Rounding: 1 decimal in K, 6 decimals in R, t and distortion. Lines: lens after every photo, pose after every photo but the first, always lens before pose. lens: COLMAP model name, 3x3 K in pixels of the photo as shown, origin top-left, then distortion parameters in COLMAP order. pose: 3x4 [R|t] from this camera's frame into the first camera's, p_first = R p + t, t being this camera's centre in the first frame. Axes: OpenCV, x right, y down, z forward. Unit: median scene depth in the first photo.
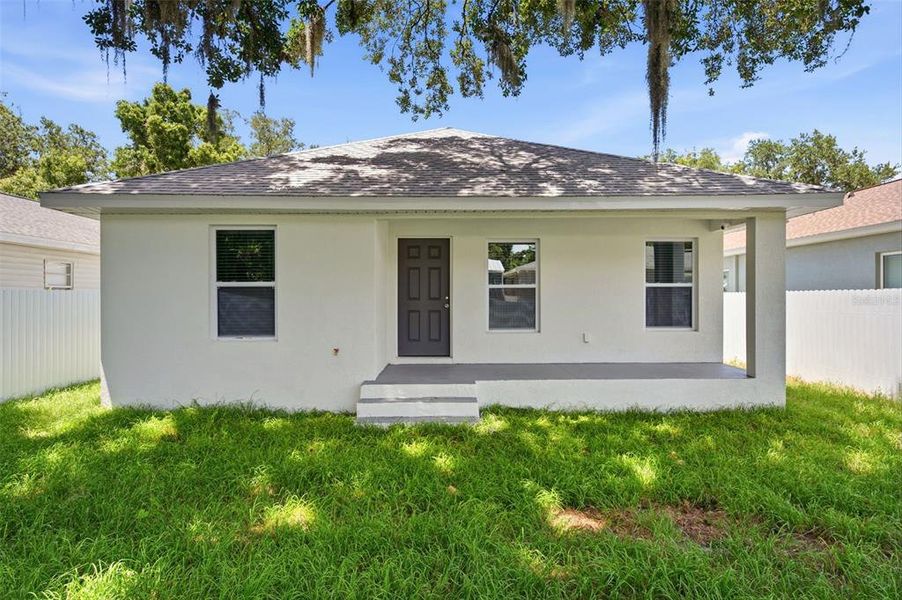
lens RADIAL K [[456.9, 0, 447.0], [0, 456.9, 300.1], [0, 0, 1]] dist [-0.002203, 0.001216]
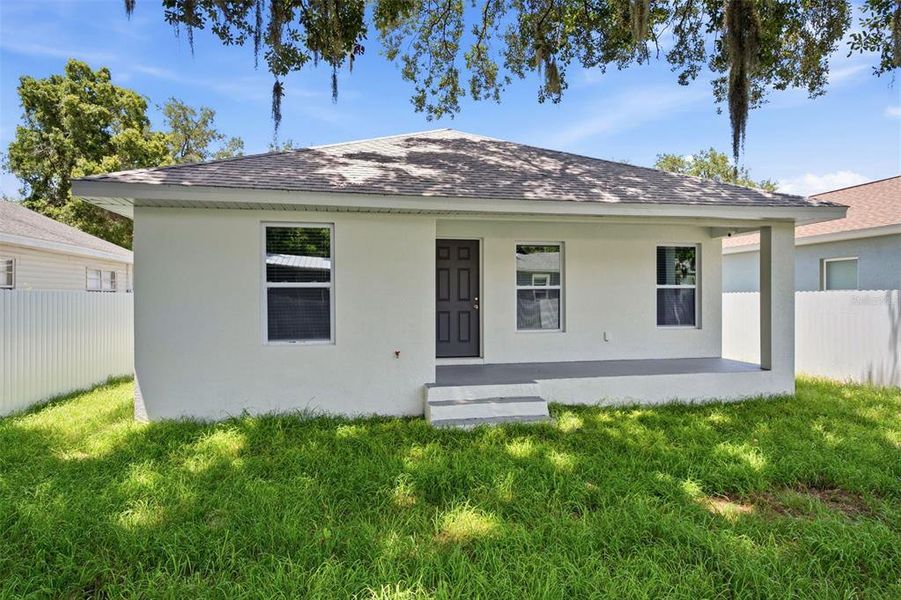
lens RADIAL K [[456.4, 0, 445.2], [0, 456.4, 299.7], [0, 0, 1]] dist [-0.002203, 0.001216]
pose [[0.988078, -0.001639, 0.153944, -0.278833], [0.001959, 0.999996, -0.001926, -0.001695], [-0.153940, 0.002205, 0.988078, 0.022320]]
